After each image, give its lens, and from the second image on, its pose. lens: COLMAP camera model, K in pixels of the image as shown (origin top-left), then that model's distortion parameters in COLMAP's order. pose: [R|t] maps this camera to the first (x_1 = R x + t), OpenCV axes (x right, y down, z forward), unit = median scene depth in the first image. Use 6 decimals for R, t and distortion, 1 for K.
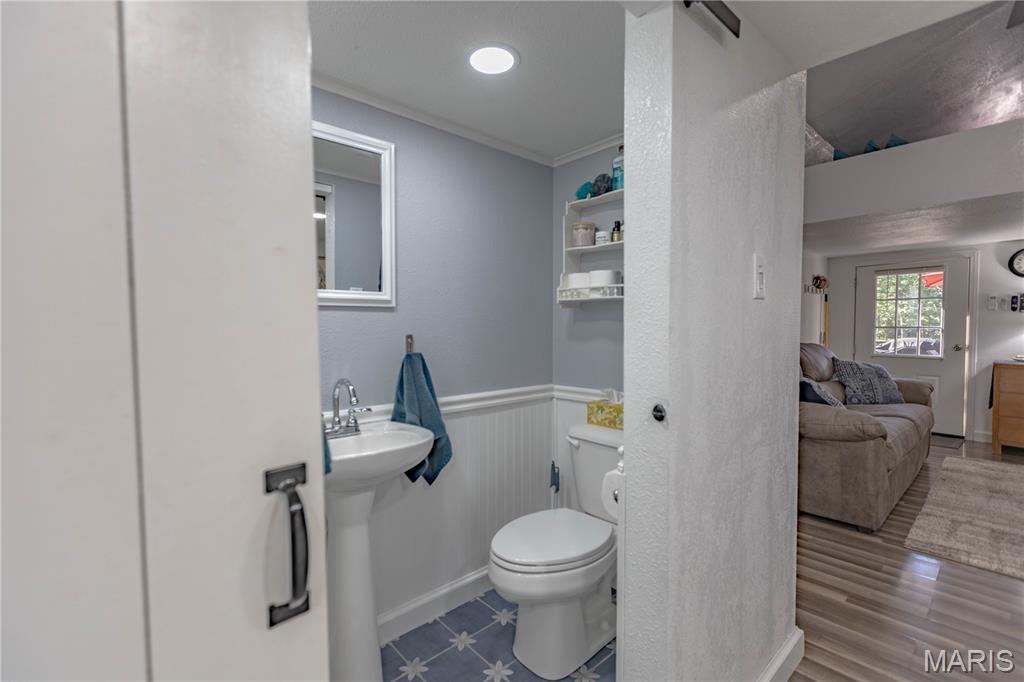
lens RADIAL K [[459.5, 0, 508.4], [0, 459.5, 336.8], [0, 0, 1]] dist [-0.000845, 0.000556]
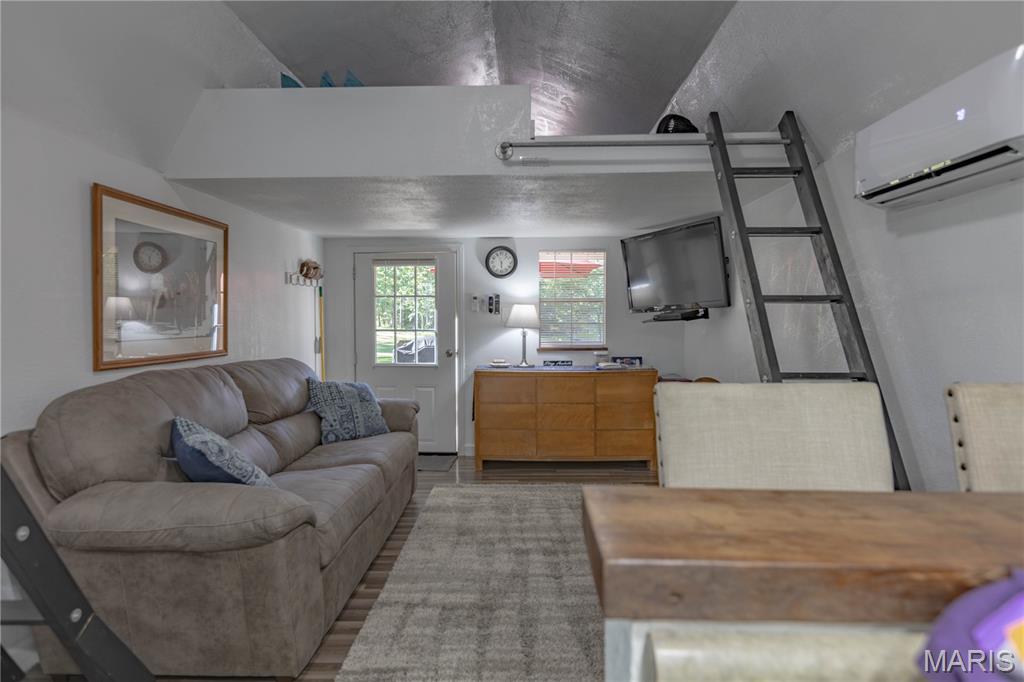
lens RADIAL K [[617.3, 0, 512.3], [0, 617.3, 338.5], [0, 0, 1]] dist [0.000288, 0.000252]
pose [[0.680116, -0.024791, 0.732685, 0.240233], [0.018588, 0.999690, 0.016571, -0.027814], [-0.732869, 0.002349, 0.680366, 0.131164]]
